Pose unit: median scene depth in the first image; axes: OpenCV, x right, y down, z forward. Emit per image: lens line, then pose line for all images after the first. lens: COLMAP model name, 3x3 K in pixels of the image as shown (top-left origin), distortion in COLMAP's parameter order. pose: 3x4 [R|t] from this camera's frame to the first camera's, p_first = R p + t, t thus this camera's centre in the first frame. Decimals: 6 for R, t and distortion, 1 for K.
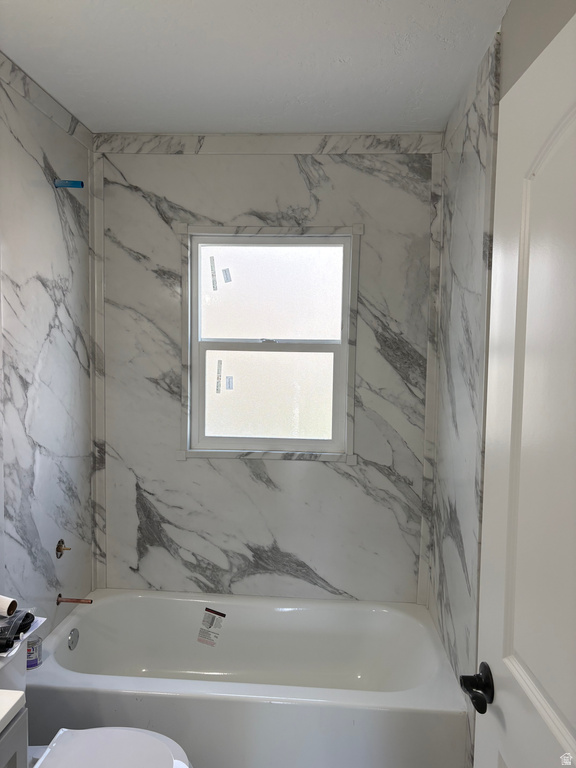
lens RADIAL K [[588.8, 0, 283.3], [0, 588.8, 387.3], [0, 0, 1]] dist [0.050416, -0.050879]
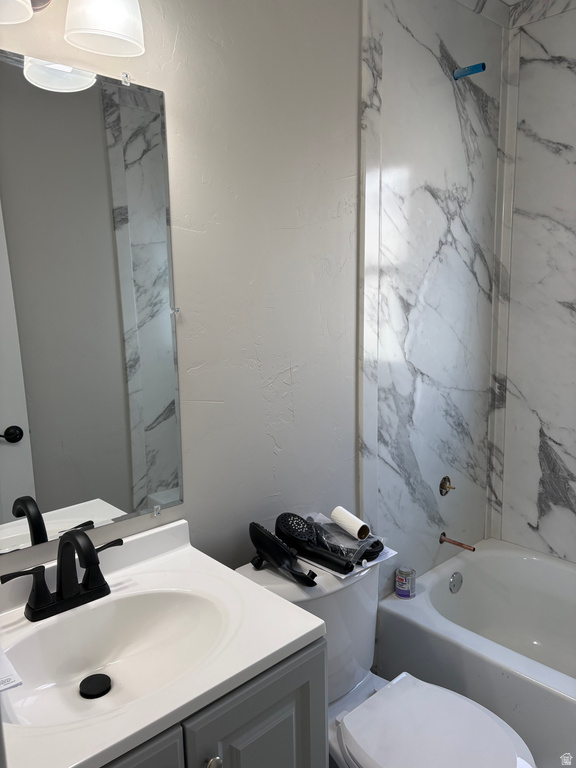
lens RADIAL K [[588.8, 0, 290.0], [0, 588.8, 390.1], [0, 0, 1]] dist [0.050416, -0.050879]
pose [[0.737534, 0.078132, -0.670775, 0.057088], [-0.015601, 0.994991, 0.098742, 0.032401], [0.675130, -0.062361, 0.735058, 0.154466]]
